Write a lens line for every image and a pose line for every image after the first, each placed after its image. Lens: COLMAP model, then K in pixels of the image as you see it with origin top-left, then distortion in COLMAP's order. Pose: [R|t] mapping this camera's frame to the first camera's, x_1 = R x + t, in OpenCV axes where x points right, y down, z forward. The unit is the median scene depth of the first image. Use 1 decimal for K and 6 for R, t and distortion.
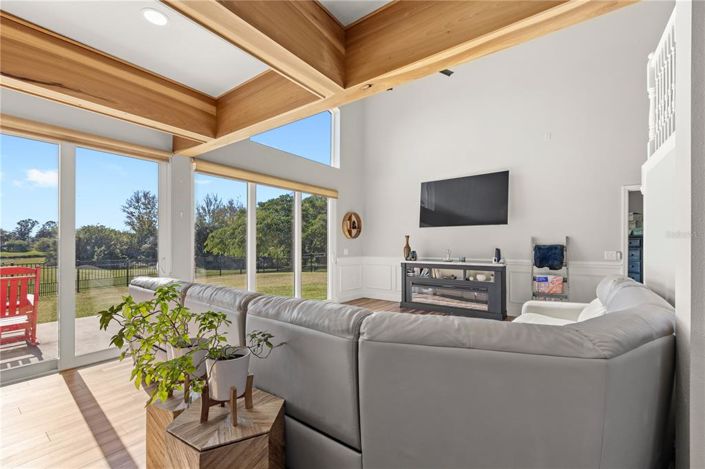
lens RADIAL K [[302.8, 0, 353.2], [0, 302.8, 240.9], [0, 0, 1]] dist [0.001784, 0.000148]
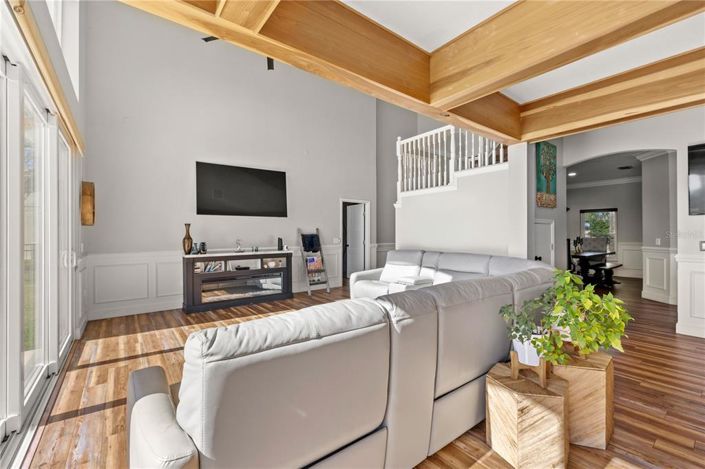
lens RADIAL K [[302.9, 0, 352.5], [0, 302.9, 234.5], [0, 0, 1]] dist [0.002026, 0.000075]
pose [[0.276952, -0.003888, 0.960876, -0.478497], [-0.005094, 0.999972, 0.005515, 0.004215], [-0.960870, -0.006422, 0.276924, 0.357218]]
